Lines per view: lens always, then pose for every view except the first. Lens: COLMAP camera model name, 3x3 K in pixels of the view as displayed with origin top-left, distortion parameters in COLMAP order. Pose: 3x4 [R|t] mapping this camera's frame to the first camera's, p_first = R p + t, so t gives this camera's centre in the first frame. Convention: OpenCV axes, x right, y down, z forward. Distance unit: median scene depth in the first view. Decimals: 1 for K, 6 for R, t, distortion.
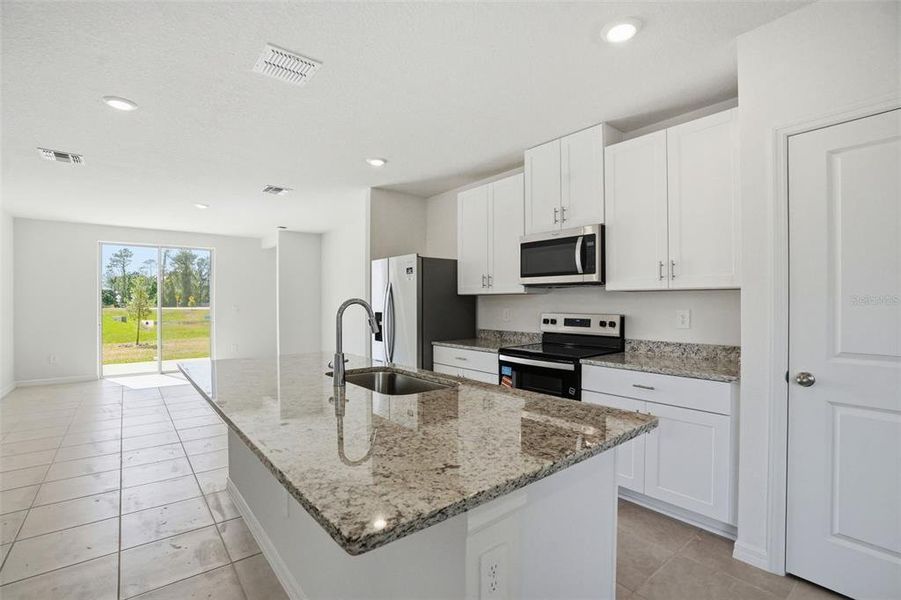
lens RADIAL K [[424.7, 0, 448.1], [0, 424.7, 306.1], [0, 0, 1]] dist [-0.051197, 0.012447]
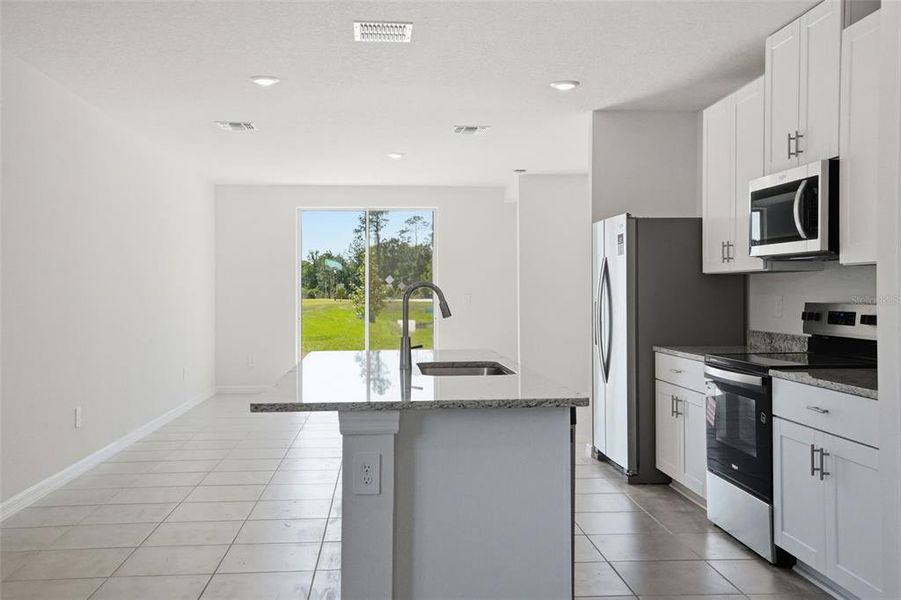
lens RADIAL K [[888.5, 0, 433.6], [0, 888.5, 292.8], [0, 0, 1]] dist [0.092753, 0.000000]
pose [[0.818495, -0.000708, -0.574513, 0.582854], [-0.002016, 0.999990, -0.004103, 0.009953], [0.574510, 0.004517, 0.818485, -0.391560]]
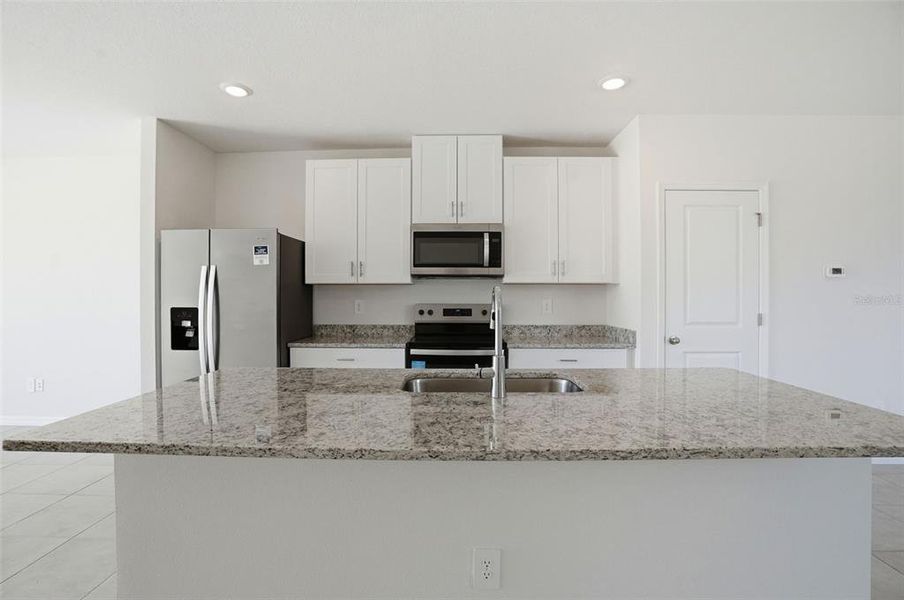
lens RADIAL K [[426.1, 0, 452.3], [0, 426.1, 301.0], [0, 0, 1]] dist [-0.051197, 0.012447]
pose [[0.642866, -0.009419, 0.765921, -0.537940], [0.005710, 0.999956, 0.007504, 0.002295], [-0.765958, -0.000450, 0.642891, 0.327931]]
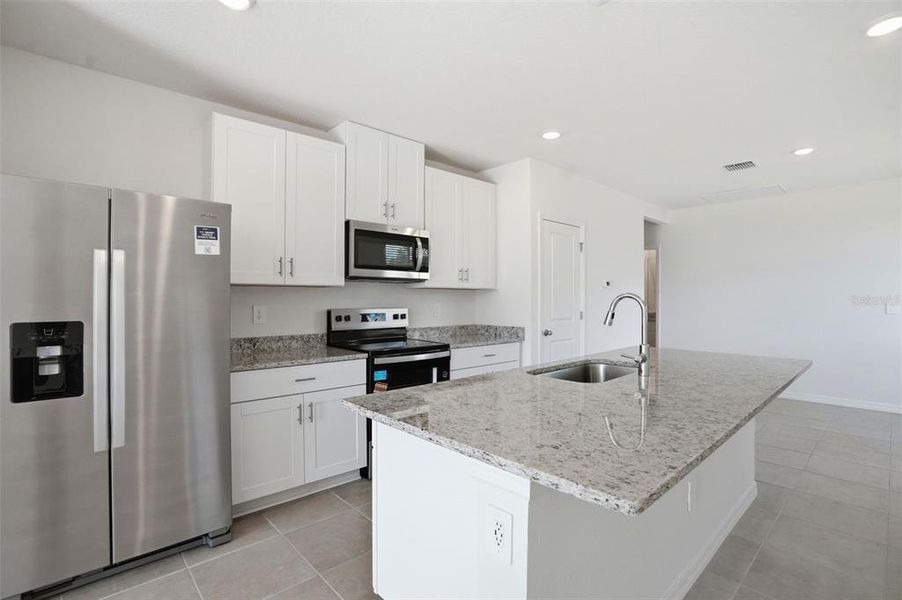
lens RADIAL K [[425.1, 0, 440.4], [0, 425.1, 300.6], [0, 0, 1]] dist [-0.051197, 0.012447]
pose [[-0.053794, -0.002170, 0.998550, -0.733209], [0.010888, 0.999937, 0.002760, -0.002300], [-0.998493, 0.011021, -0.053767, 0.915228]]
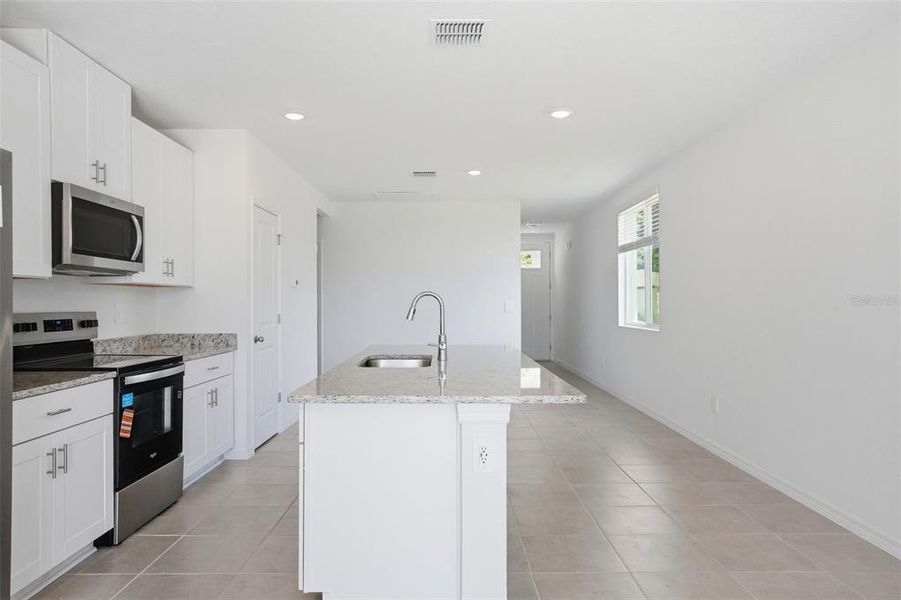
lens RADIAL K [[616.8, 0, 440.5], [0, 616.8, 295.1], [0, 0, 1]] dist [0.015944, 0.005000]
pose [[-0.771322, 0.012228, 0.636328, -0.830115], [0.012025, 0.999917, -0.004638, 0.002184], [-0.636332, 0.004075, -0.771405, 1.416238]]
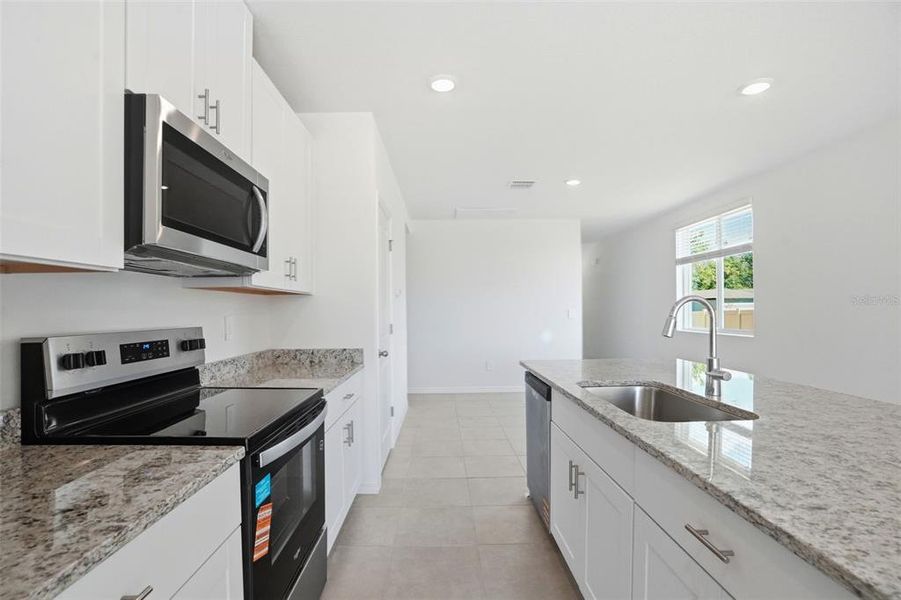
lens RADIAL K [[424.7, 0, 444.3], [0, 424.7, 306.3], [0, 0, 1]] dist [-0.051197, 0.012447]
pose [[-0.787813, 0.014651, 0.615740, -0.203026], [0.017254, 0.999850, -0.001714, -0.000678], [-0.615673, 0.009273, -0.787947, 1.175398]]
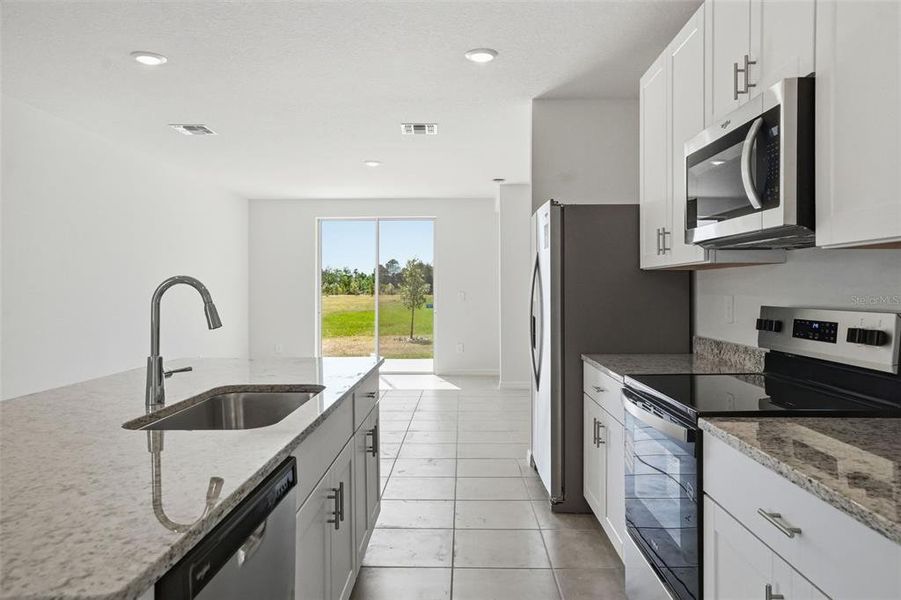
lens RADIAL K [[616.8, 0, 444.8], [0, 616.8, 290.5], [0, 0, 1]] dist [0.015944, 0.005000]
pose [[0.764245, 0.000476, -0.644925, 0.429641], [-0.003565, 0.999988, -0.003485, 0.004102], [0.644916, 0.004962, 0.764238, 0.317781]]
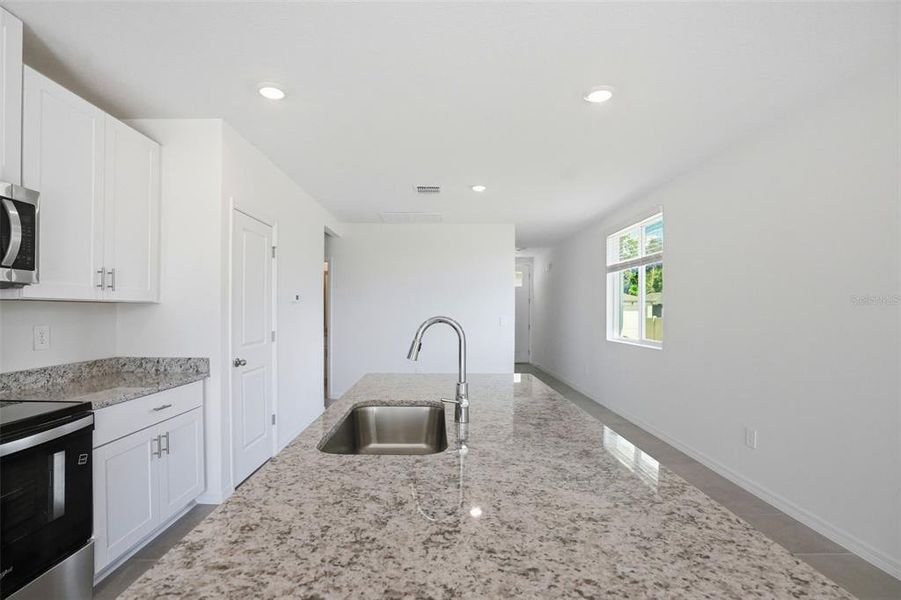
lens RADIAL K [[424.7, 0, 448.2], [0, 424.7, 311.7], [0, 0, 1]] dist [-0.051197, 0.012447]
pose [[-0.793021, -0.003996, 0.609181, -0.432978], [0.003344, 0.999935, 0.010912, -0.019566], [-0.609185, 0.010691, -0.792956, 0.980899]]
